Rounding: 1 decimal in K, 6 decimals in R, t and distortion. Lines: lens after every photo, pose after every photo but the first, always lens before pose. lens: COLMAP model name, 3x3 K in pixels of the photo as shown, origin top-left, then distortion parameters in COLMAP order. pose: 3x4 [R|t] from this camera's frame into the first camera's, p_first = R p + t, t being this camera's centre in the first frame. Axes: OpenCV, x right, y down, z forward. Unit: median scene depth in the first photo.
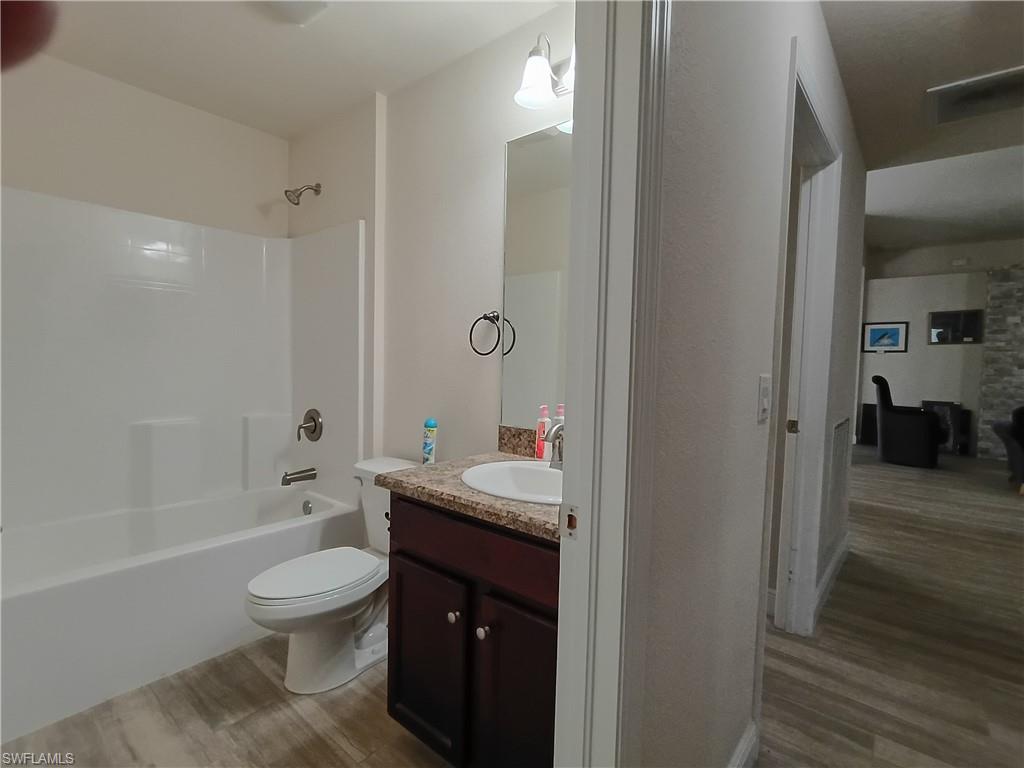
lens RADIAL K [[490.8, 0, 517.3], [0, 490.8, 386.8], [0, 0, 1]] dist [-0.004473, 0.001891]
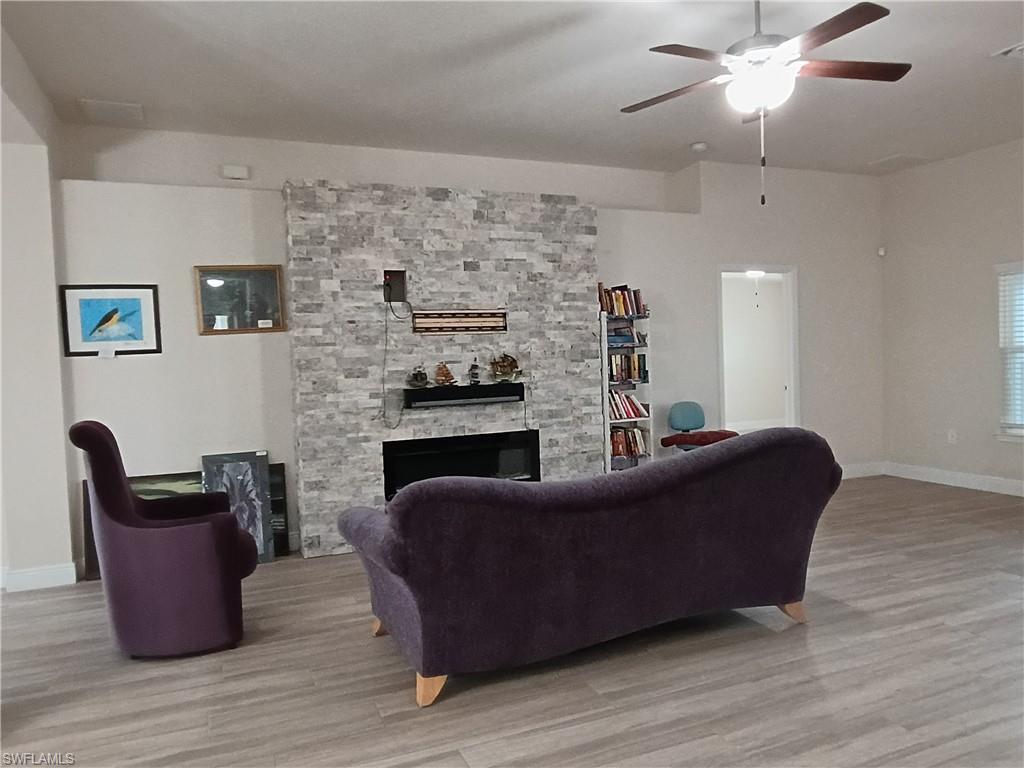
lens RADIAL K [[714.5, 0, 508.8], [0, 714.5, 380.5], [0, 0, 1]] dist [-0.008143, 0.003002]
pose [[0.463644, -0.066313, 0.883537, 0.704333], [0.093194, 0.995314, 0.025797, -0.062887], [-0.881107, 0.070380, 0.467651, 0.805106]]
